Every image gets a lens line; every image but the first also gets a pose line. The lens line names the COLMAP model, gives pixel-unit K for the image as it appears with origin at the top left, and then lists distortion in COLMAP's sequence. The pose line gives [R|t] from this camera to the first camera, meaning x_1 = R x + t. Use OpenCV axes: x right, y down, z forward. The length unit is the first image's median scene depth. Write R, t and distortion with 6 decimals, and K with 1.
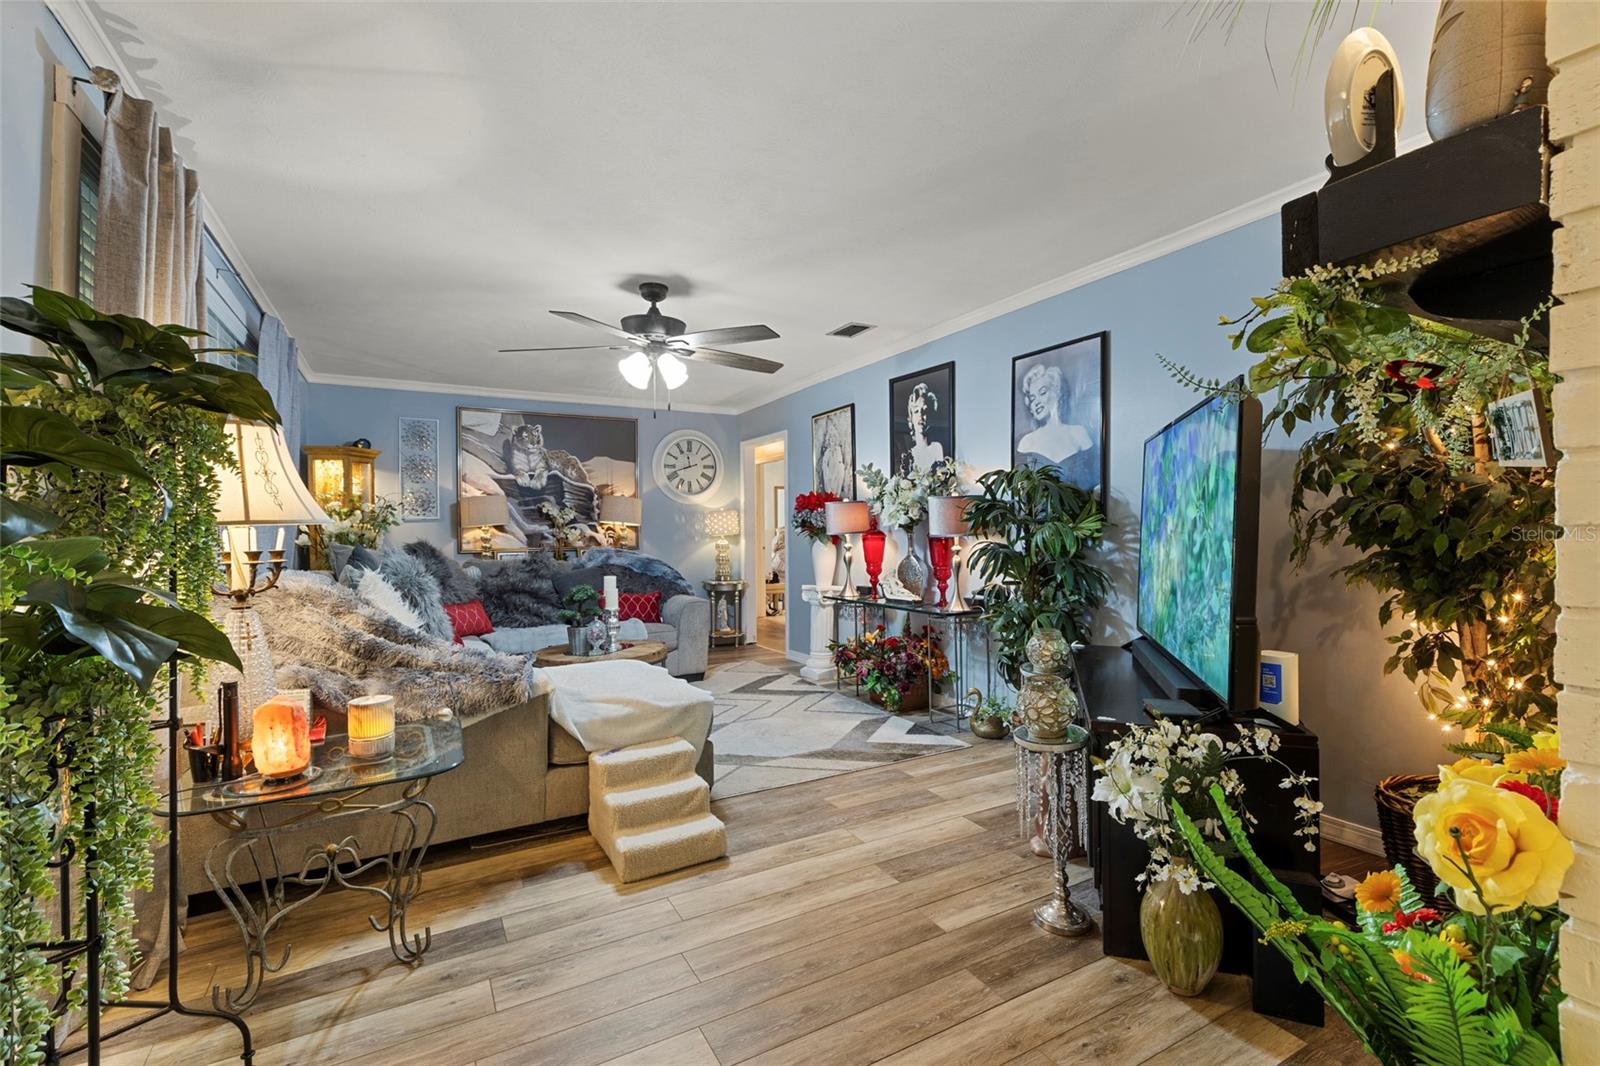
lens RADIAL K [[718.8, 0, 820.9], [0, 718.8, 527.8], [0, 0, 1]] dist [0.004287, -0.000291]
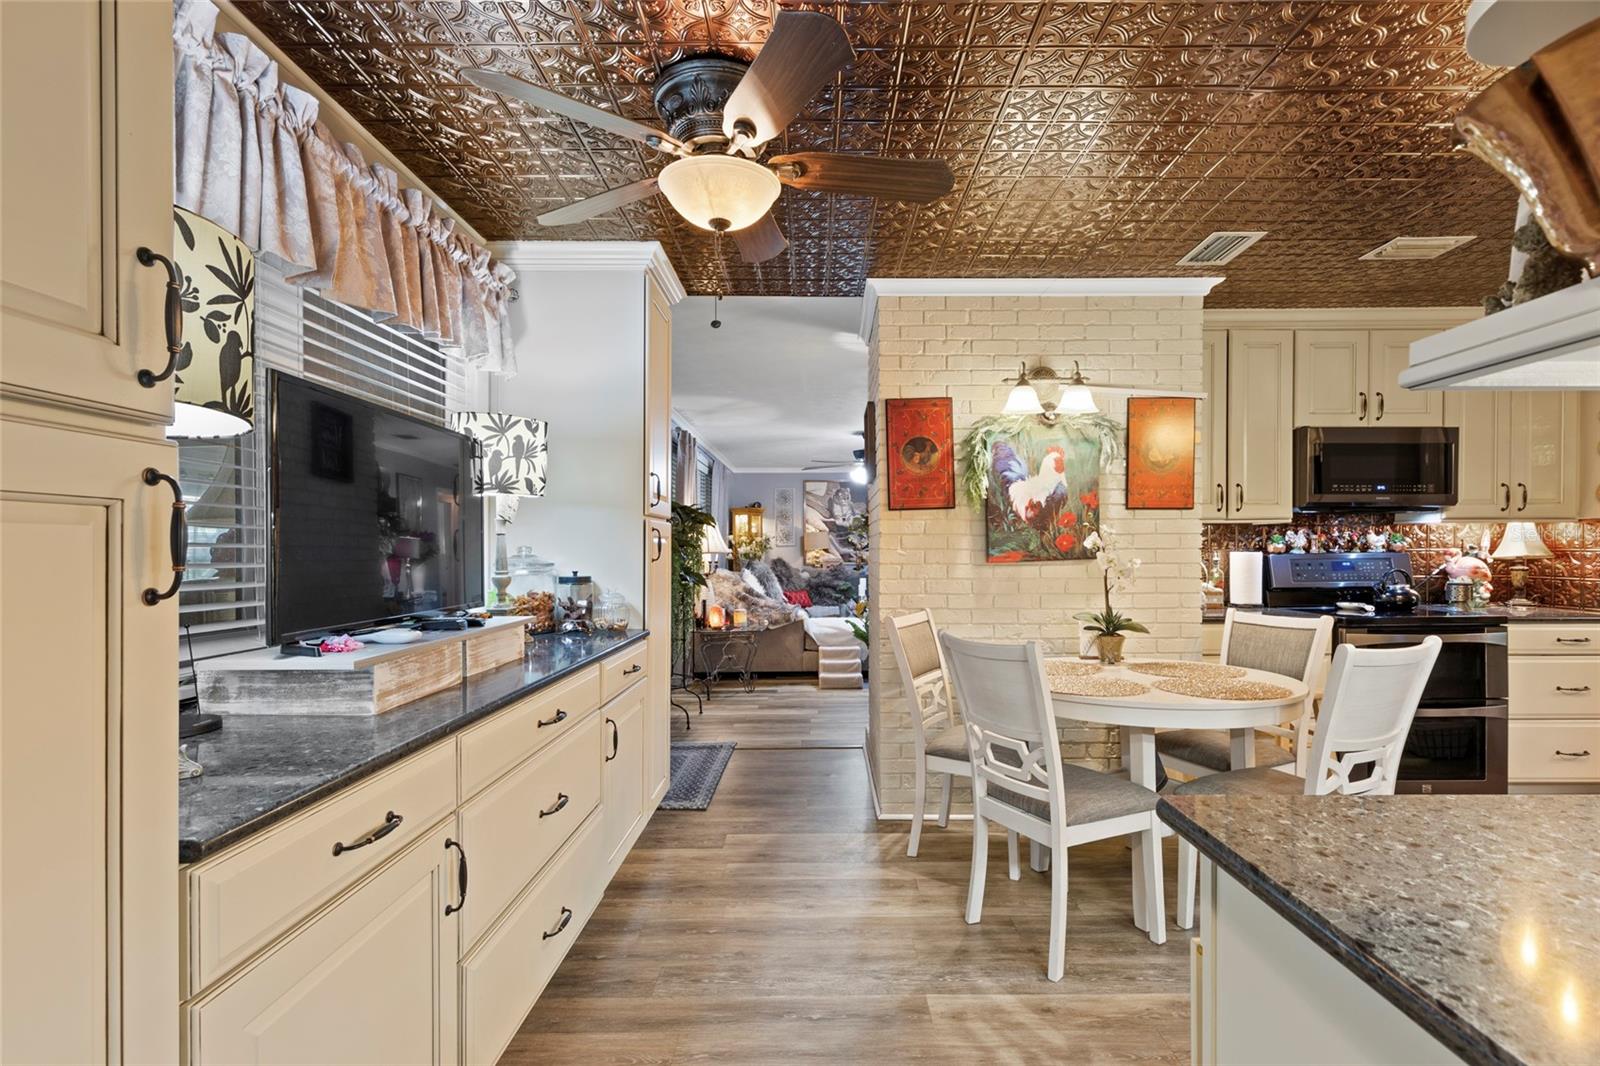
lens RADIAL K [[718.8, 0, 809.5], [0, 718.8, 551.1], [0, 0, 1]] dist [0.004287, -0.000291]
pose [[0.861940, 0.009059, -0.506929, 0.468042], [-0.005067, 0.999944, 0.009254, -0.016850], [0.506984, -0.005408, 0.861938, -0.590343]]
